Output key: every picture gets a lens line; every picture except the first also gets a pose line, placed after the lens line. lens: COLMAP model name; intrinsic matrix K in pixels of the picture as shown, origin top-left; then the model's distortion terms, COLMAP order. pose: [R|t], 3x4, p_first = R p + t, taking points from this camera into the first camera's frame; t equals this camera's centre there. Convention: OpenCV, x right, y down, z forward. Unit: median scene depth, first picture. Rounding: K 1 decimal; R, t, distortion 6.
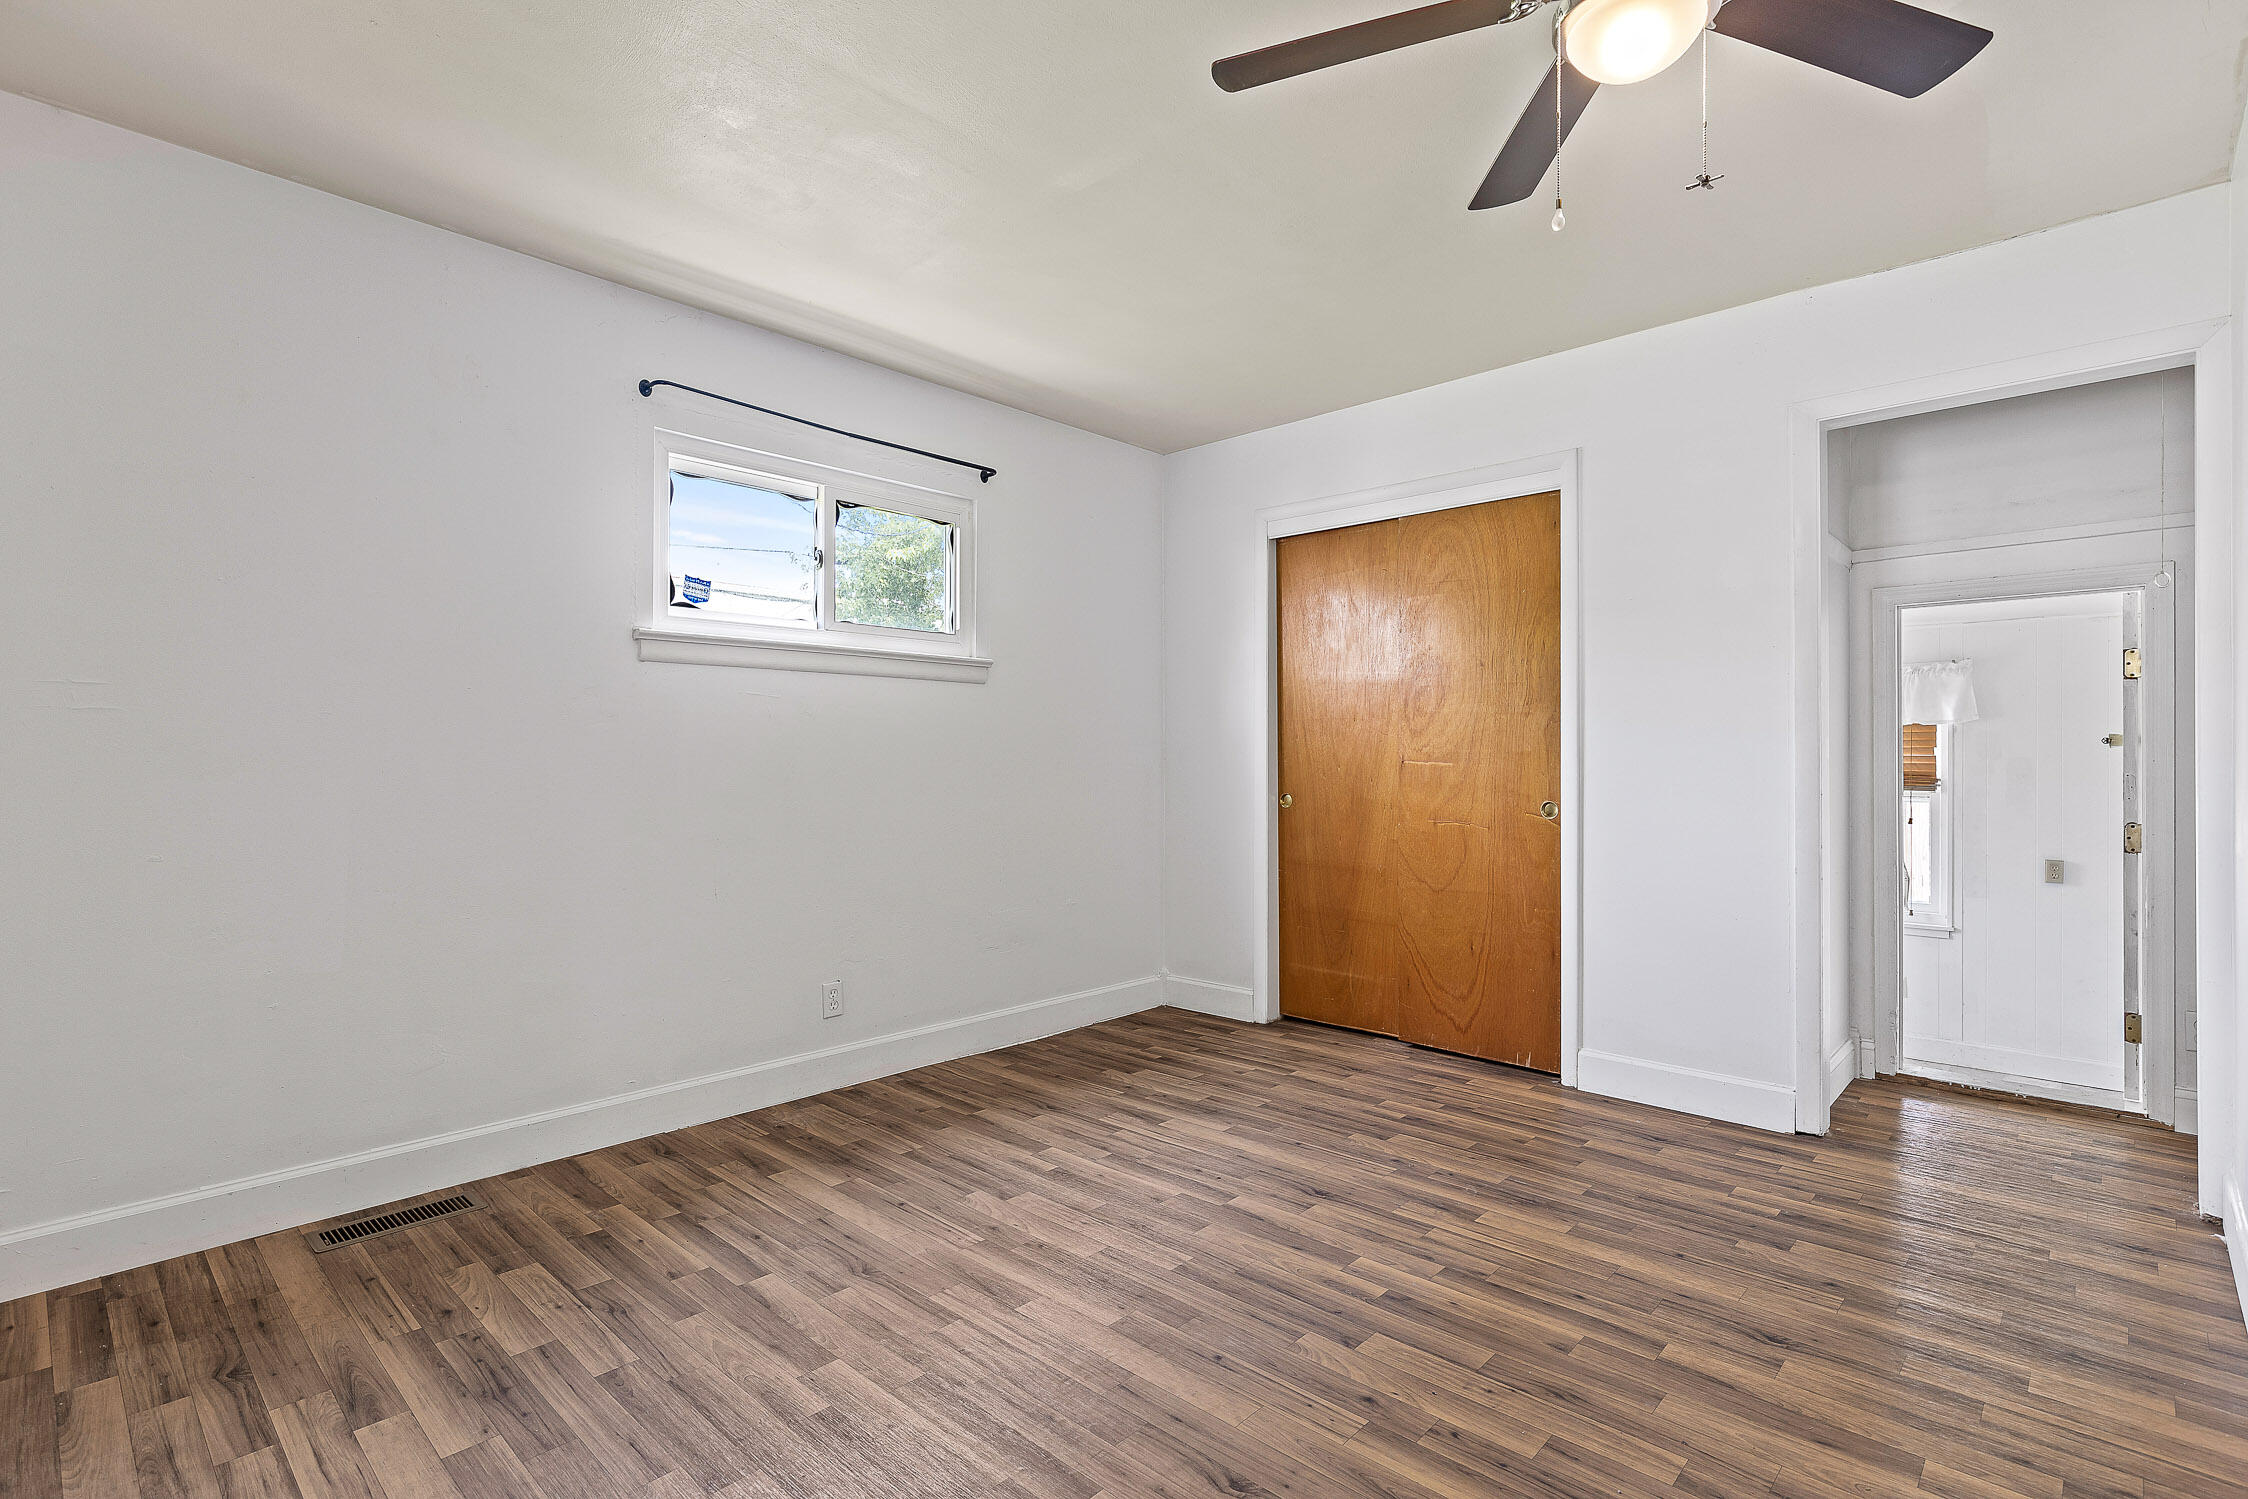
lens RADIAL K [[1064.1, 0, 1148.0], [0, 1064.1, 717.4], [0, 0, 1]] dist [-0.011271, 0.009789]
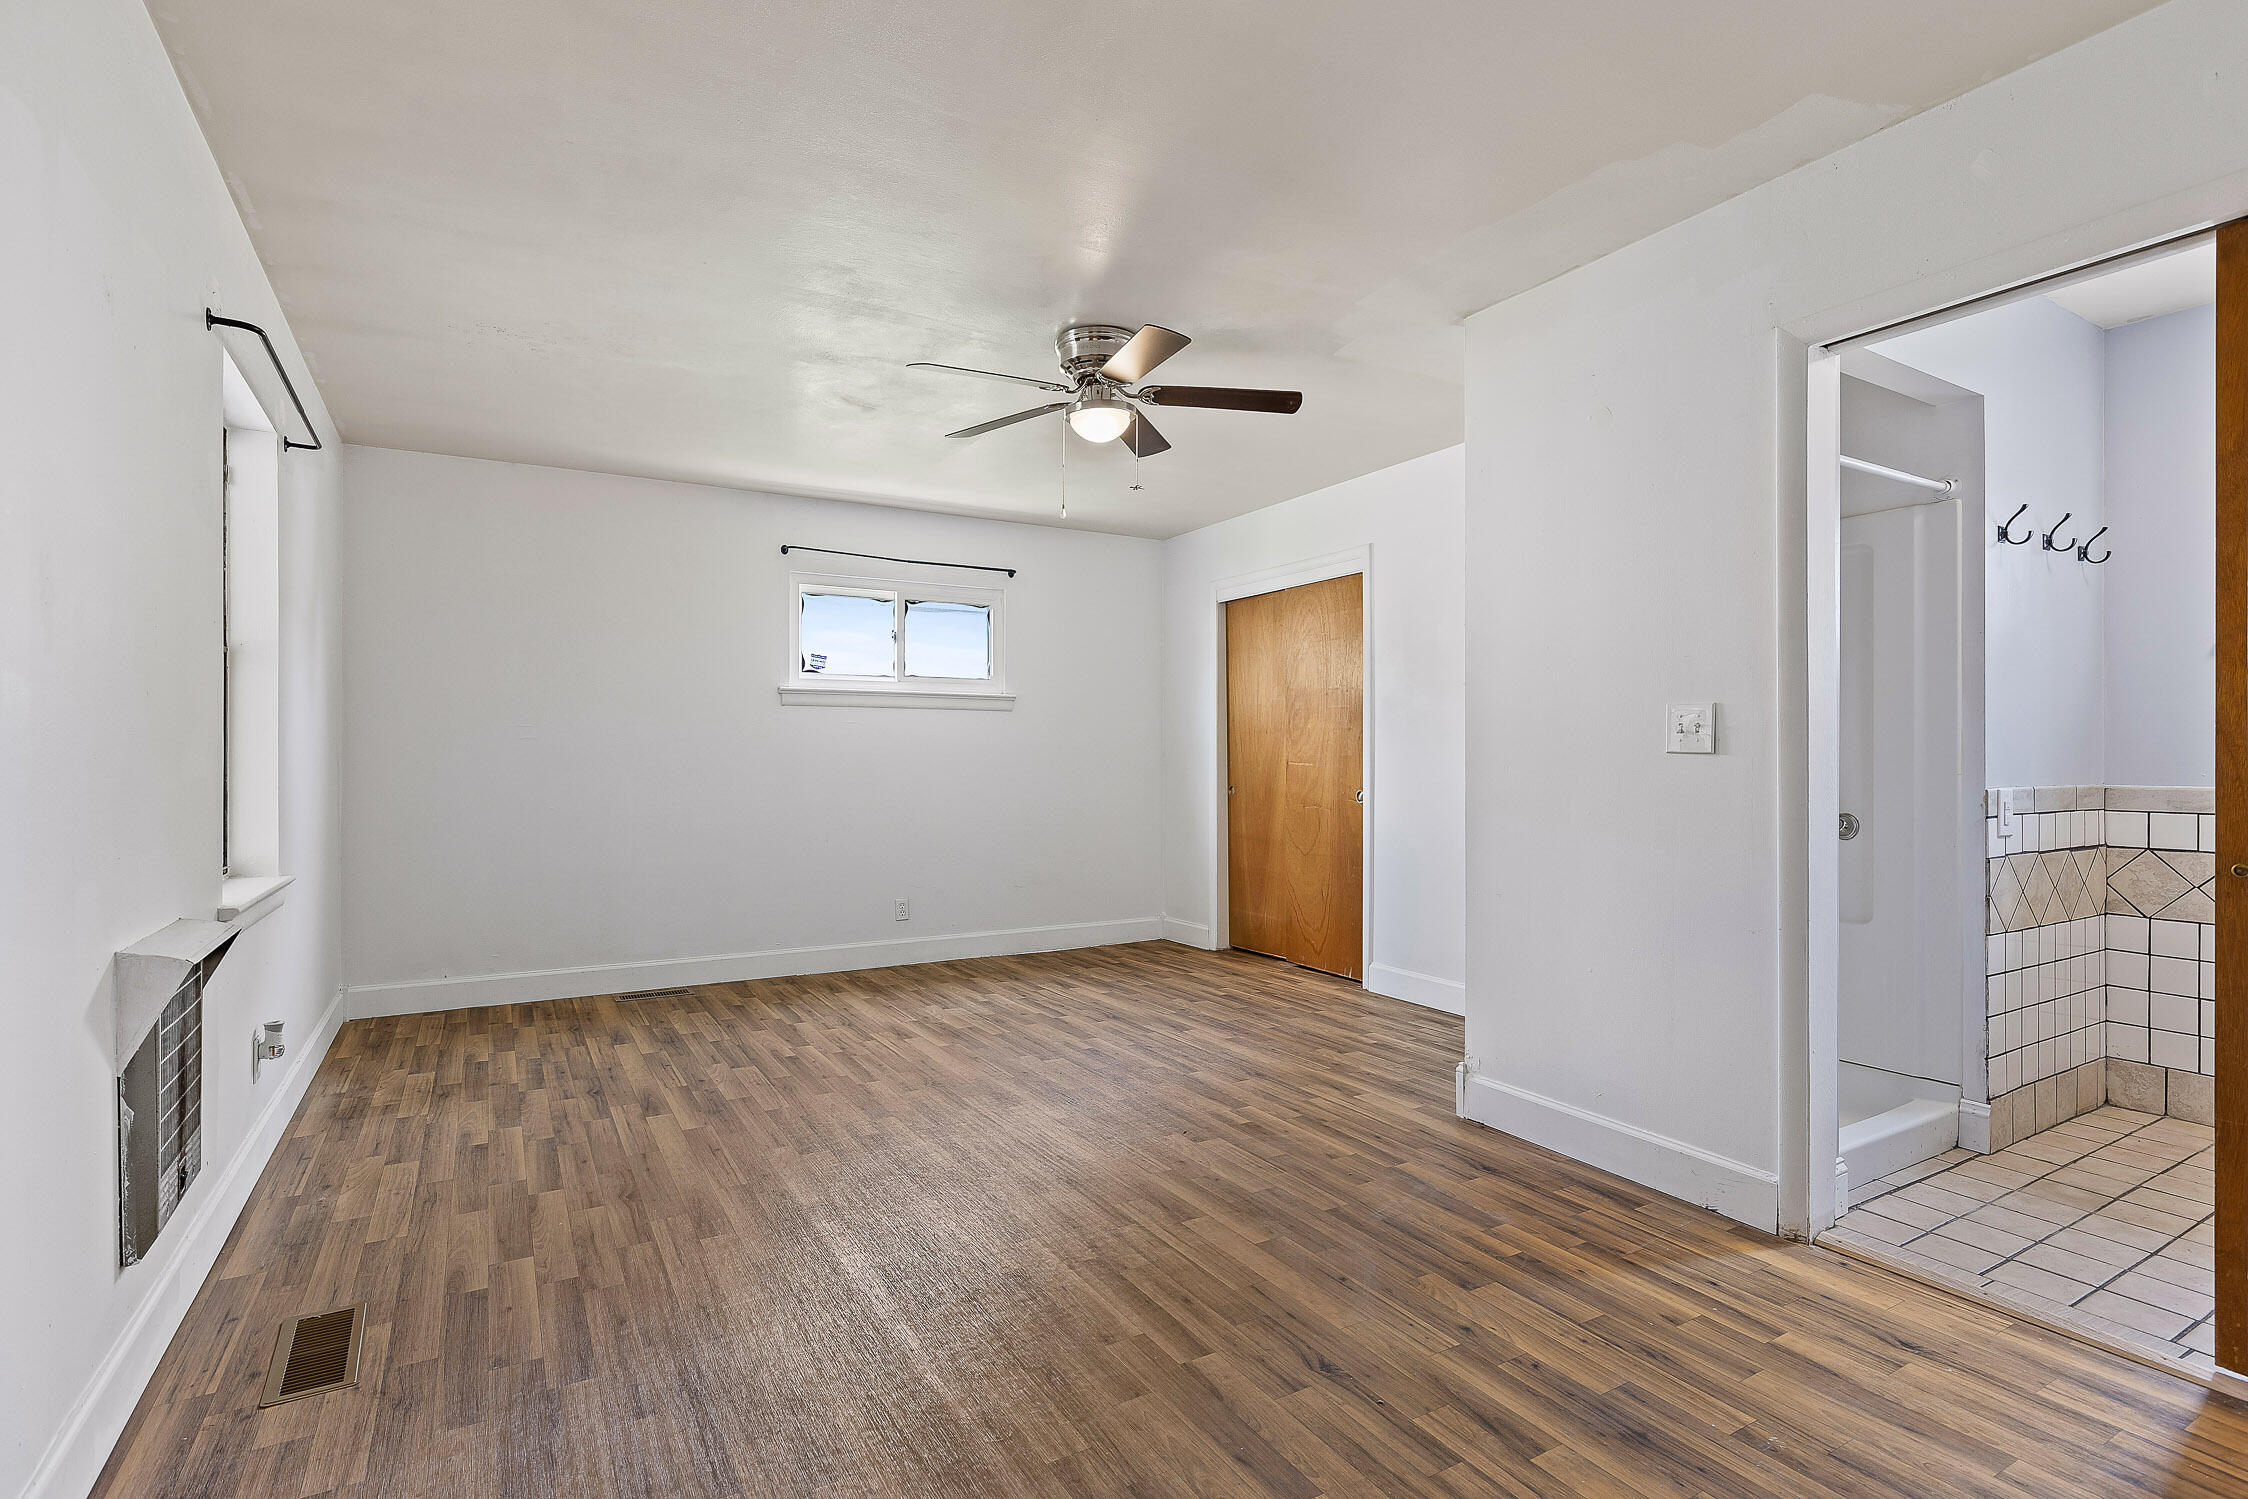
lens RADIAL K [[1079.9, 0, 1145.7], [0, 1079.9, 748.7], [0, 0, 1]] dist [0.042088, 0.001369]
pose [[0.960632, -0.003377, -0.277802, 0.438182], [0.011892, 0.999509, 0.028974, -0.020996], [0.277568, -0.031137, 0.960201, -0.406887]]
